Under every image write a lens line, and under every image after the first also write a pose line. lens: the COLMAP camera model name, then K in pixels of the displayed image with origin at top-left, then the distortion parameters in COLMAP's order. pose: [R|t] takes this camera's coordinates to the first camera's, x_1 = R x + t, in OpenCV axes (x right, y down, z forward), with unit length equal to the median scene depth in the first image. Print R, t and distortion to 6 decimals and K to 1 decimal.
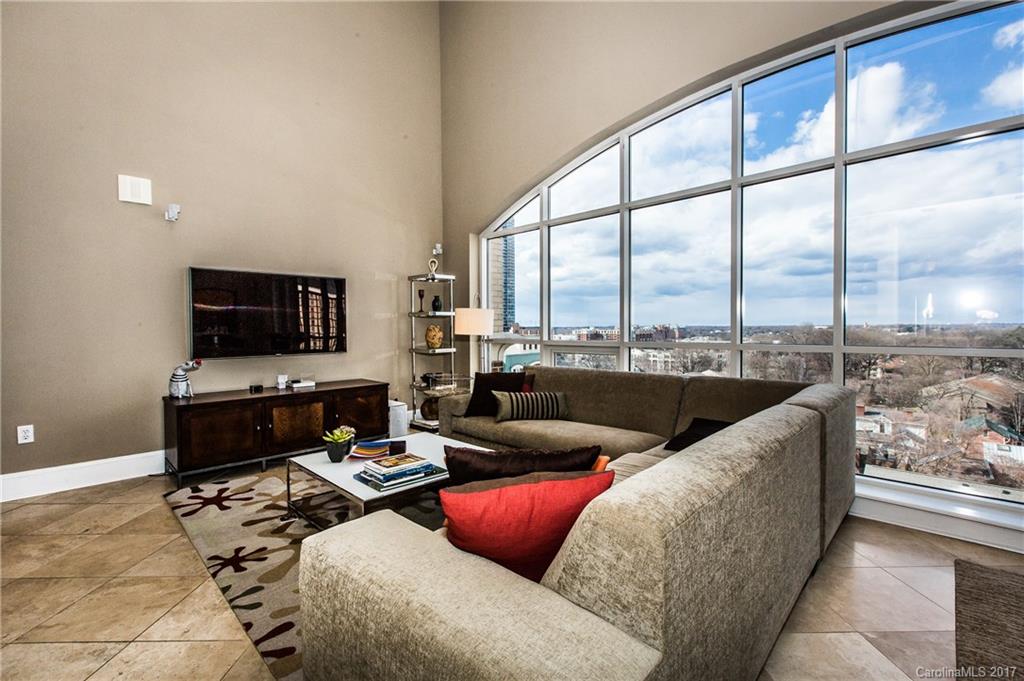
lens RADIAL K [[457.7, 0, 519.4], [0, 457.7, 337.0], [0, 0, 1]] dist [-0.000035, 0.001009]
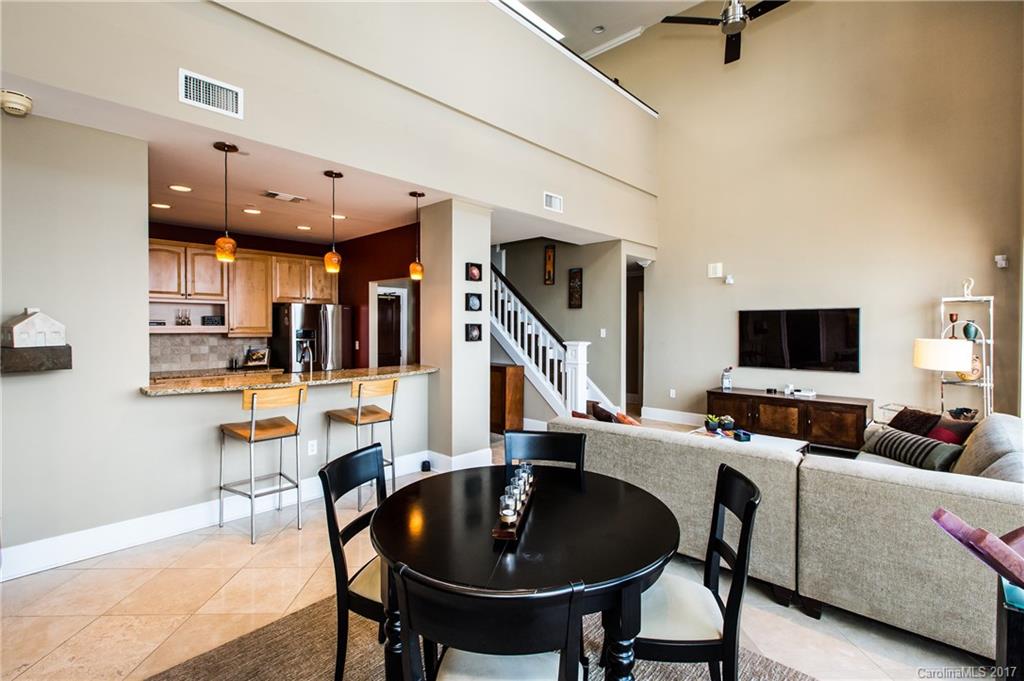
lens RADIAL K [[457.7, 0, 507.0], [0, 457.7, 332.4], [0, 0, 1]] dist [-0.000035, 0.001009]
pose [[0.000406, 0.012843, -0.999917, 0.991829], [-0.020188, 0.999714, 0.012832, -0.084279], [0.999796, 0.020181, 0.000665, 0.179919]]
